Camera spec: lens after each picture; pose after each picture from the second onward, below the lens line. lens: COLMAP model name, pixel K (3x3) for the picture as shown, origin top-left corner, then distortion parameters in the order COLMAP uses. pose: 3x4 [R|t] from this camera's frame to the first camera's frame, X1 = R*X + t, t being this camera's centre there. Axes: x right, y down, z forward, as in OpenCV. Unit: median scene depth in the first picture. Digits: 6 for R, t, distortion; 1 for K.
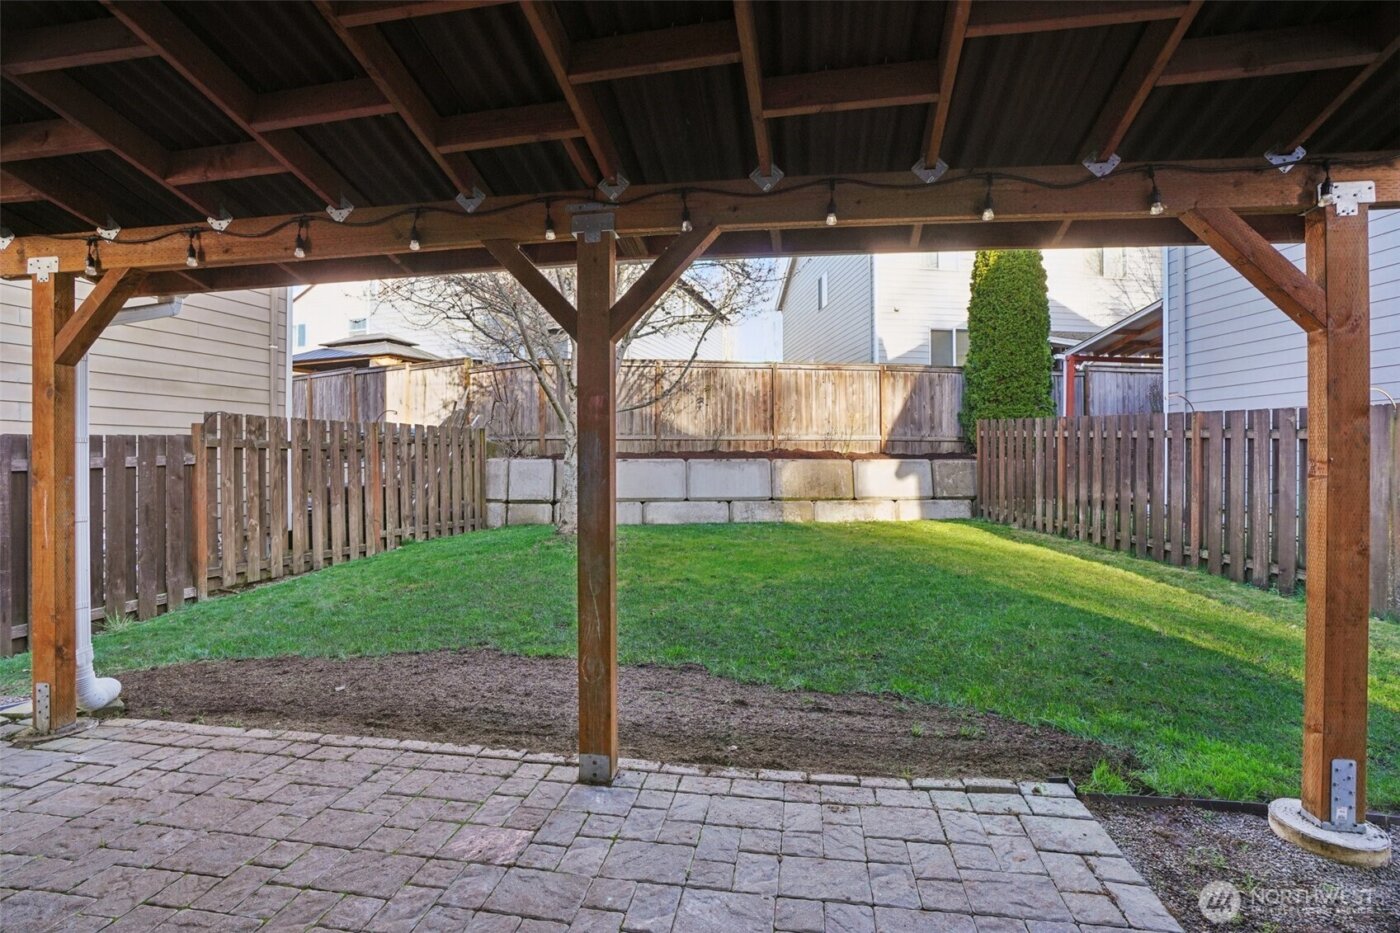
lens RADIAL K [[651.9, 0, 700.8], [0, 651.9, 461.4], [0, 0, 1]] dist [-0.079471, 0.034702]
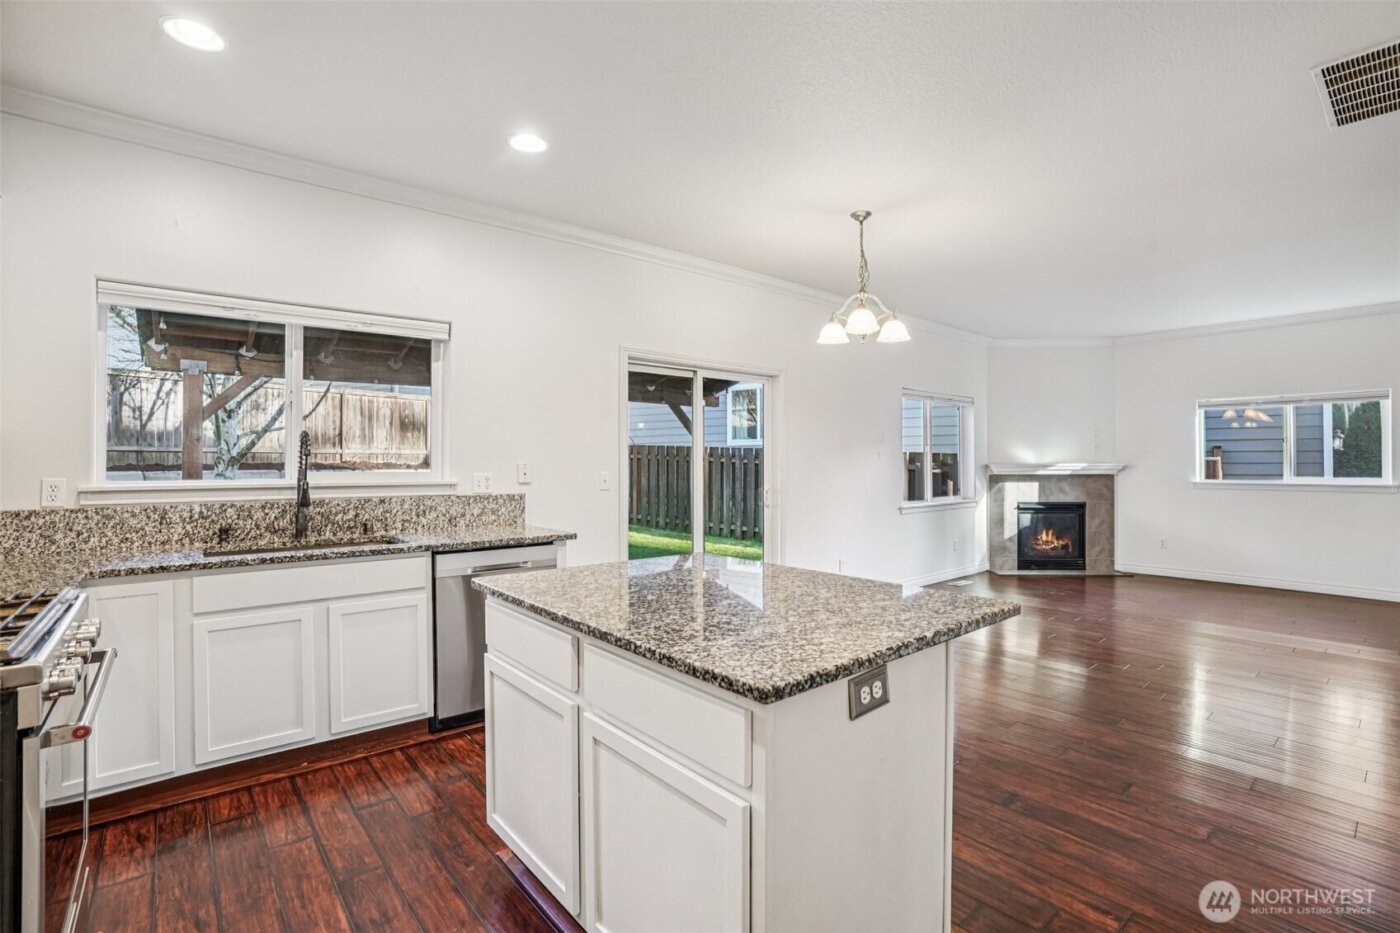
lens RADIAL K [[651.9, 0, 700.8], [0, 651.9, 461.4], [0, 0, 1]] dist [-0.079471, 0.034702]
pose [[0.668105, 0.003515, 0.744059, -0.373137], [0.004498, 0.999951, -0.008763, -0.005683], [-0.744053, 0.009201, 0.668057, -0.325335]]
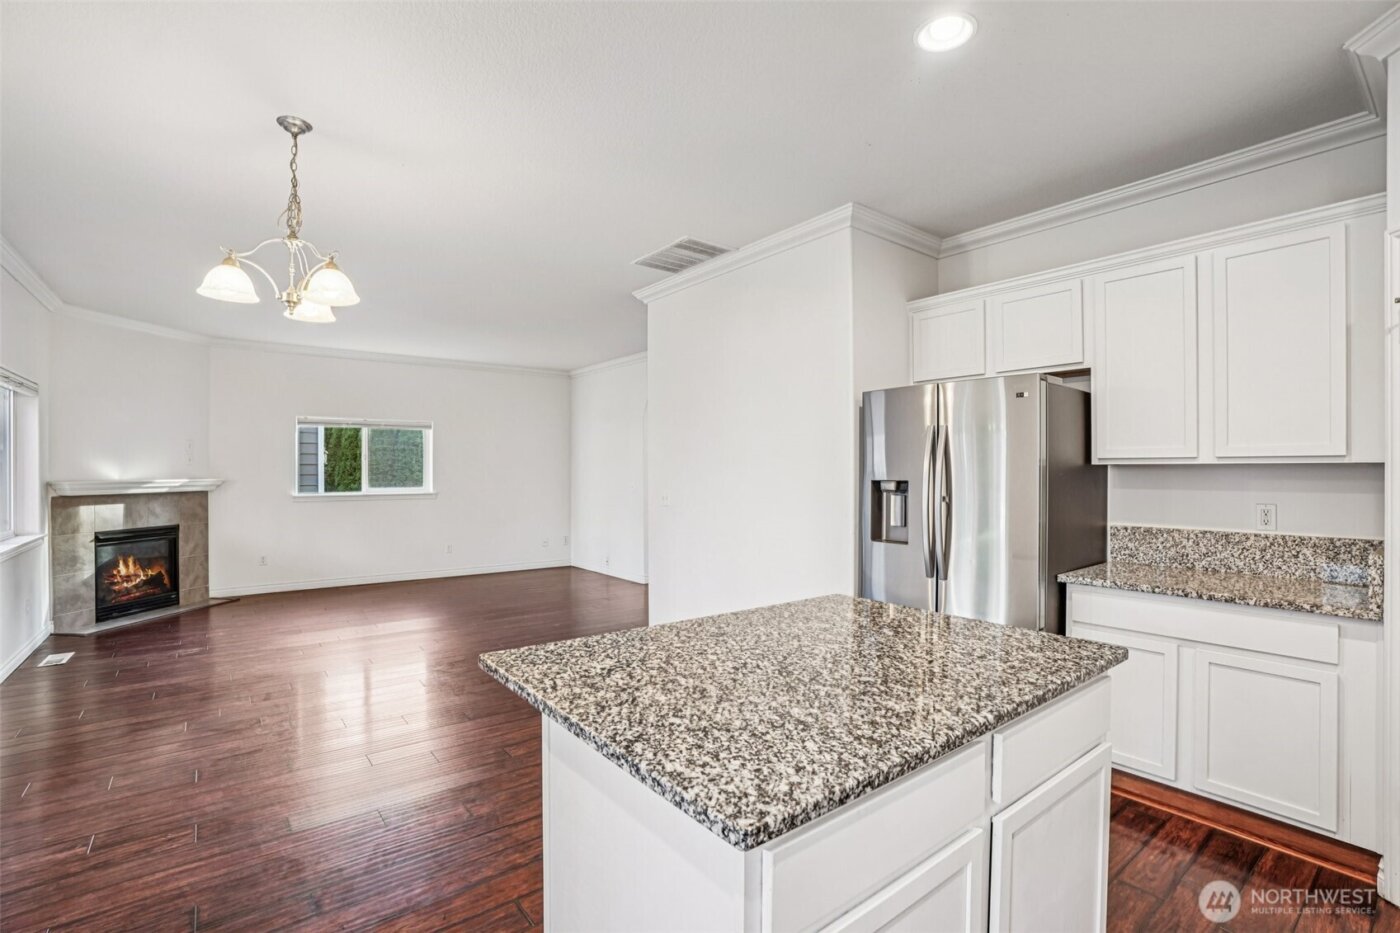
lens RADIAL K [[642.9, 0, 704.3], [0, 642.9, 469.2], [0, 0, 1]] dist [-0.077596, 0.031420]
pose [[-0.722925, 0.004147, 0.690914, -0.323616], [0.007186, 0.999973, 0.001517, -0.013473], [-0.690889, 0.006061, -0.722935, -0.105538]]
